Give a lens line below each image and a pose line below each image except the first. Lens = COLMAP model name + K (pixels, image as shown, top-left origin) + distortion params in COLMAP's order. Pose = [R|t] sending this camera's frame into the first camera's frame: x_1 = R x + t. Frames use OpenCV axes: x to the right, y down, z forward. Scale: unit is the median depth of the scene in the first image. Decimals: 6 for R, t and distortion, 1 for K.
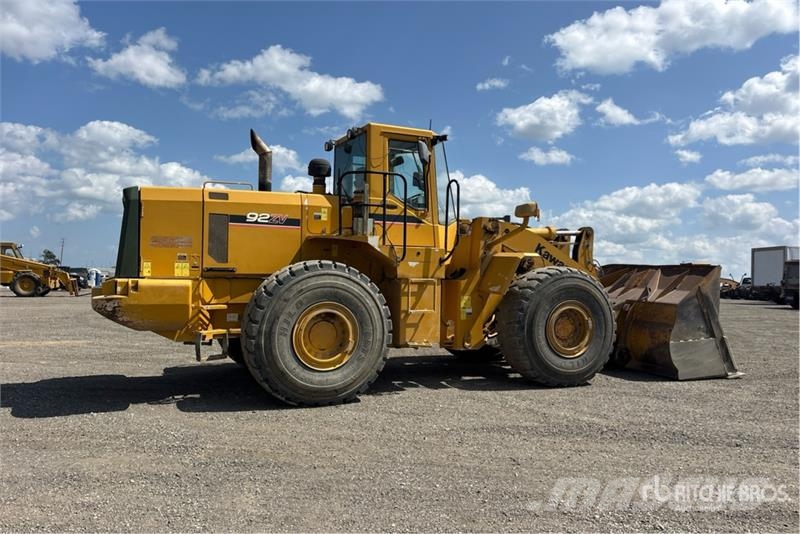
lens RADIAL K [[626.5, 0, 400.6], [0, 626.5, 263.5], [0, 0, 1]] dist [0.026076, -0.011962]
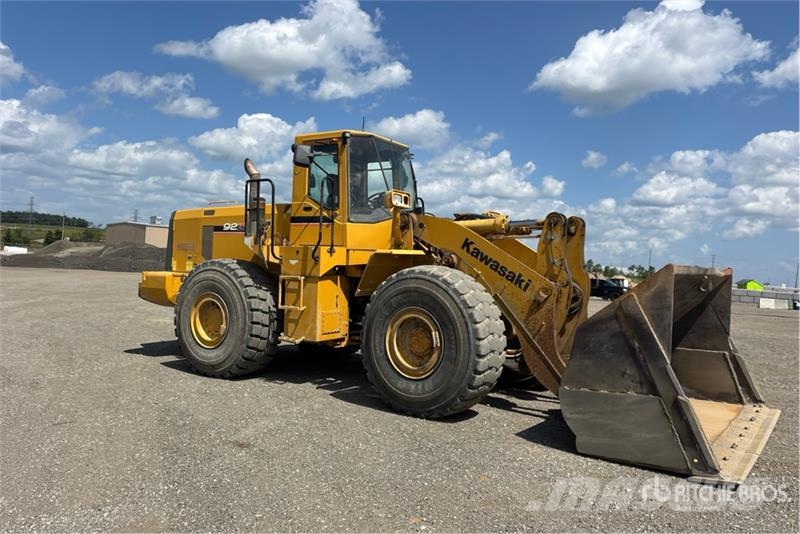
lens RADIAL K [[626.5, 0, 424.3], [0, 626.5, 270.2], [0, 0, 1]] dist [0.026076, -0.011962]
pose [[0.514690, 0.000892, -0.857376, 0.087514], [-0.016254, 0.999830, -0.008717, 0.001656], [0.857222, 0.018422, 0.514617, 0.055052]]
